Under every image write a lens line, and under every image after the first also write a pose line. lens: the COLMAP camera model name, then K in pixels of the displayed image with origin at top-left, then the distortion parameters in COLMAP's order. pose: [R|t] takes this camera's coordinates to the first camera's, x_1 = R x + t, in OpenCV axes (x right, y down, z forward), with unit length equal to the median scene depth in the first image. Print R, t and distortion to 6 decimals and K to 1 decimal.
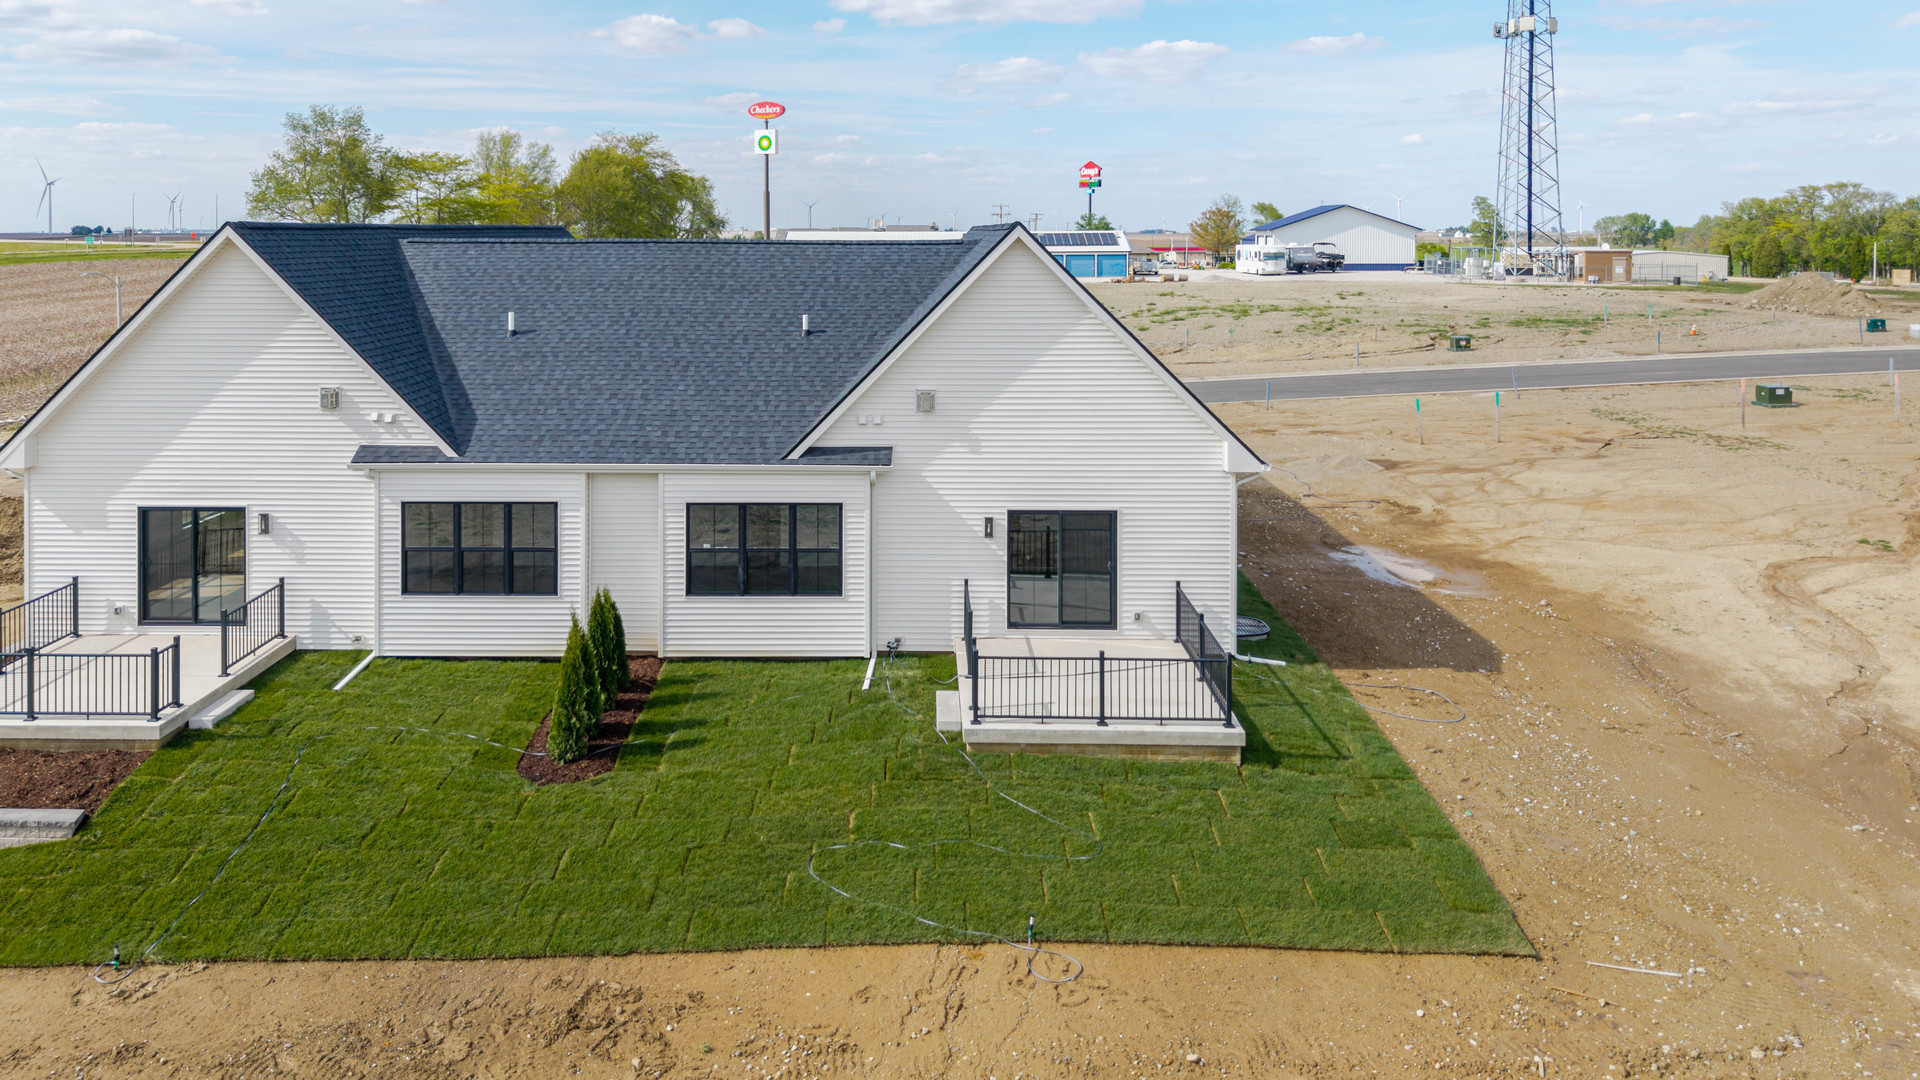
lens RADIAL K [[1324.7, 0, 966.3], [0, 1324.7, 542.3], [0, 0, 1]] dist [0.005738, -0.000487]
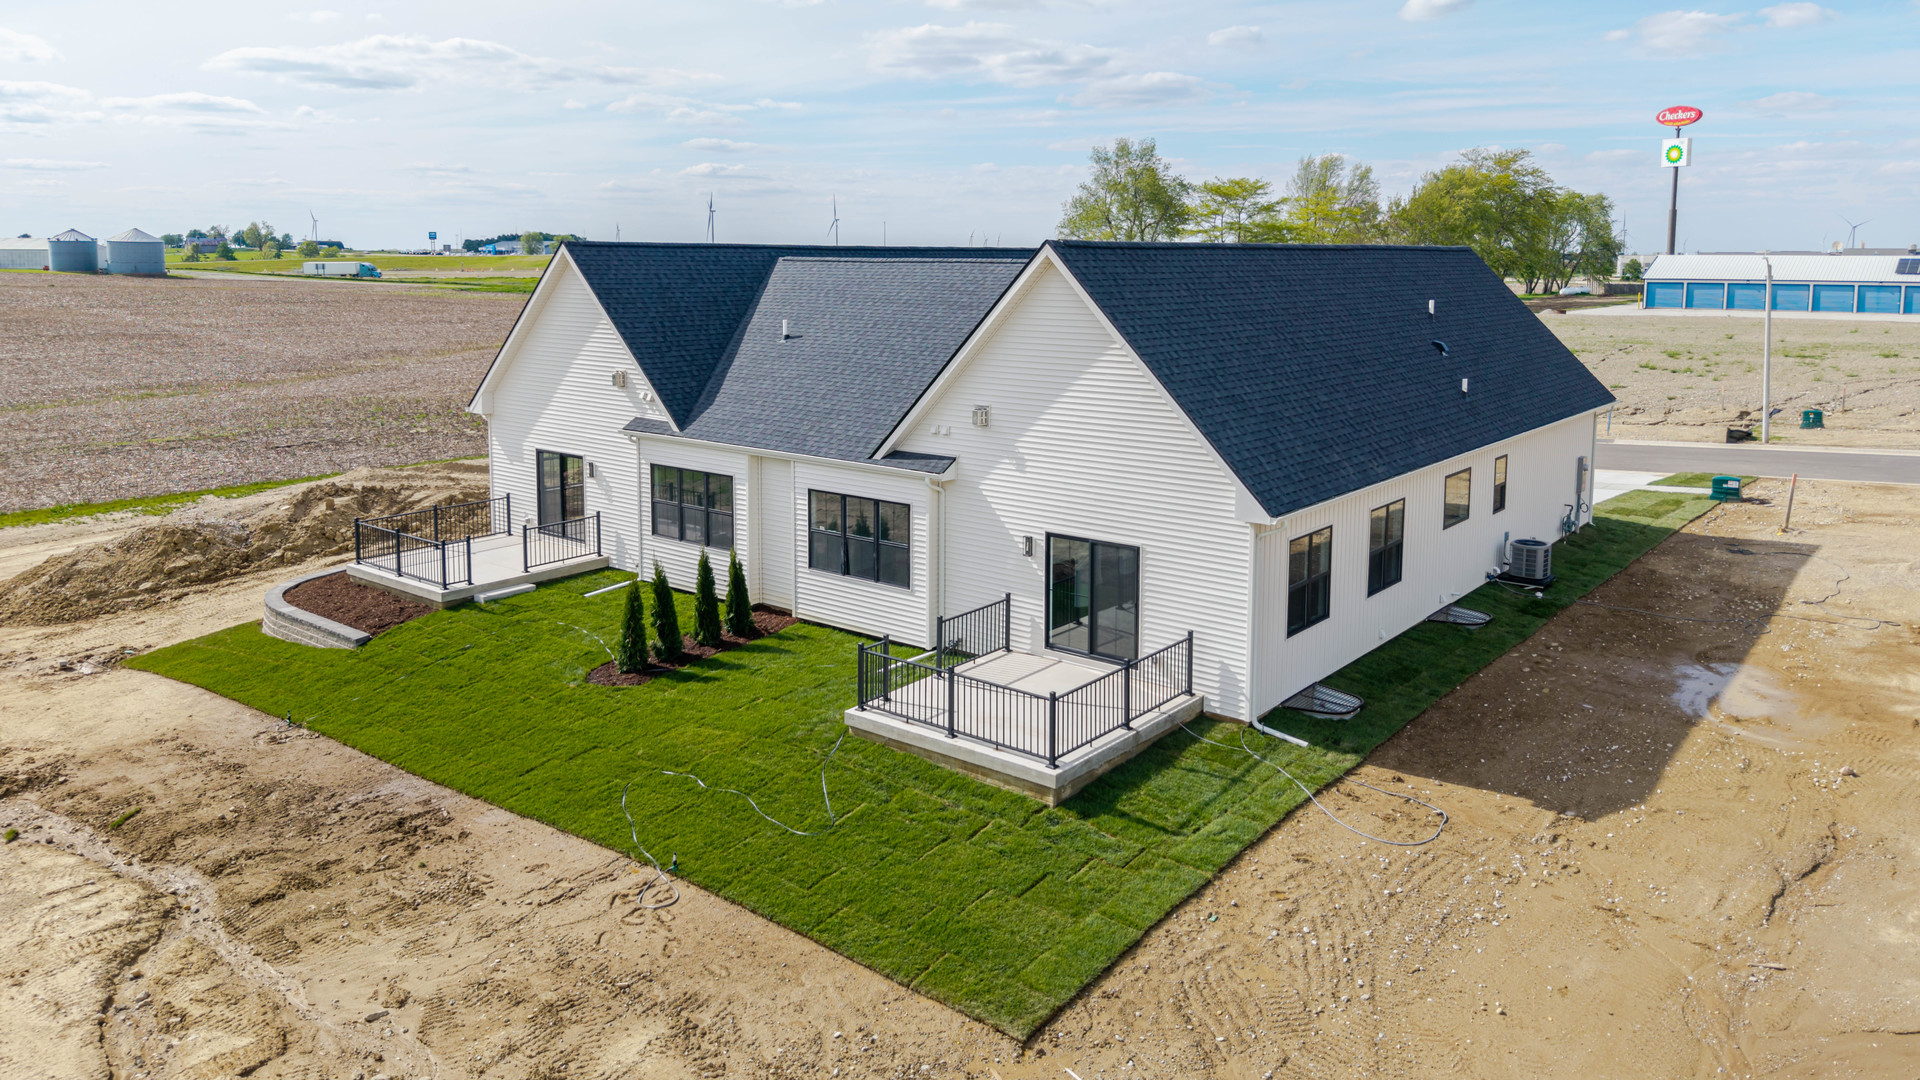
lens RADIAL K [[1283.4, 0, 960.4], [0, 1283.4, 673.2], [0, 0, 1]] dist [0.004134, 0.002602]
pose [[0.788357, 0.195432, -0.583352, 0.575142], [-0.145656, 0.980537, 0.131651, -0.037789], [0.597727, -0.018819, 0.801479, 0.166080]]
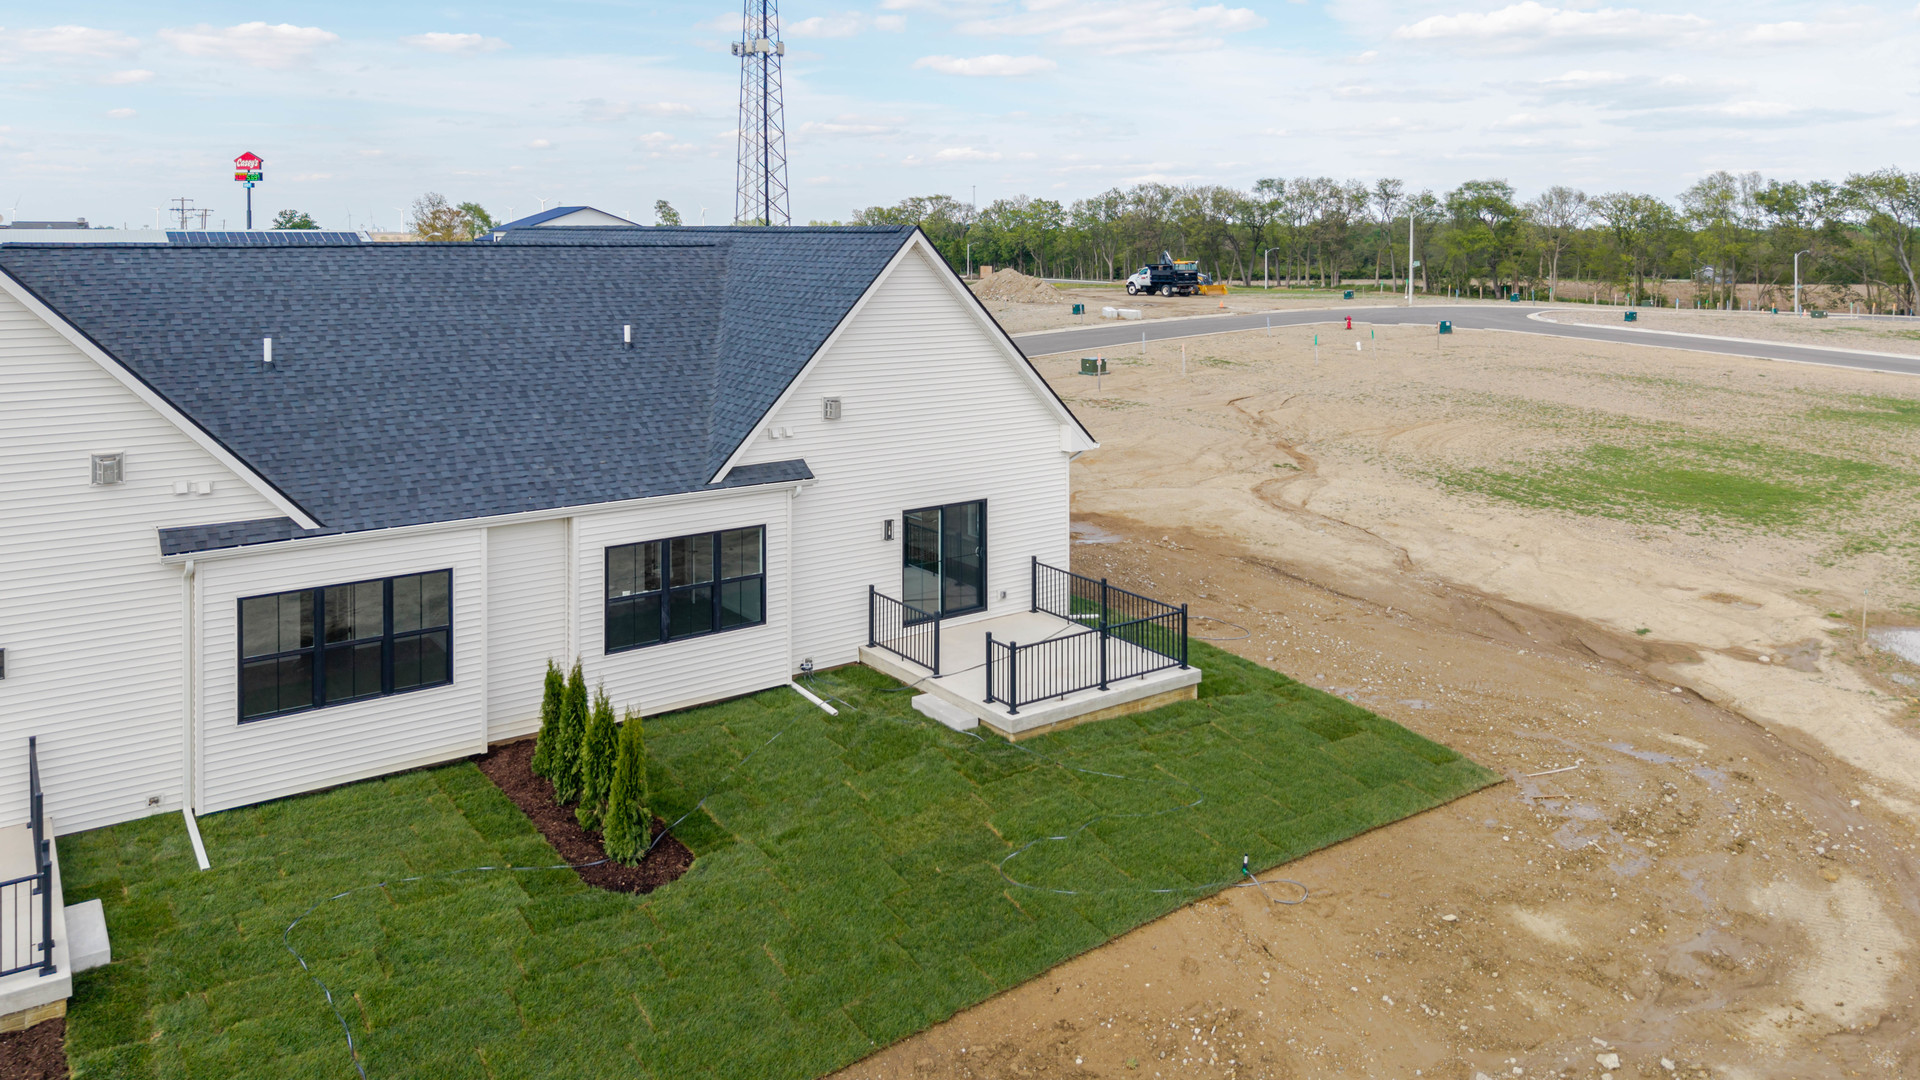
lens RADIAL K [[1277.8, 0, 957.1], [0, 1277.8, 565.6], [0, 0, 1]] dist [0.002998, -0.002386]
pose [[0.801533, -0.146367, 0.579760, -0.503866], [0.132045, 0.988969, 0.067121, -0.042678], [-0.583189, 0.022755, 0.812018, 0.185491]]
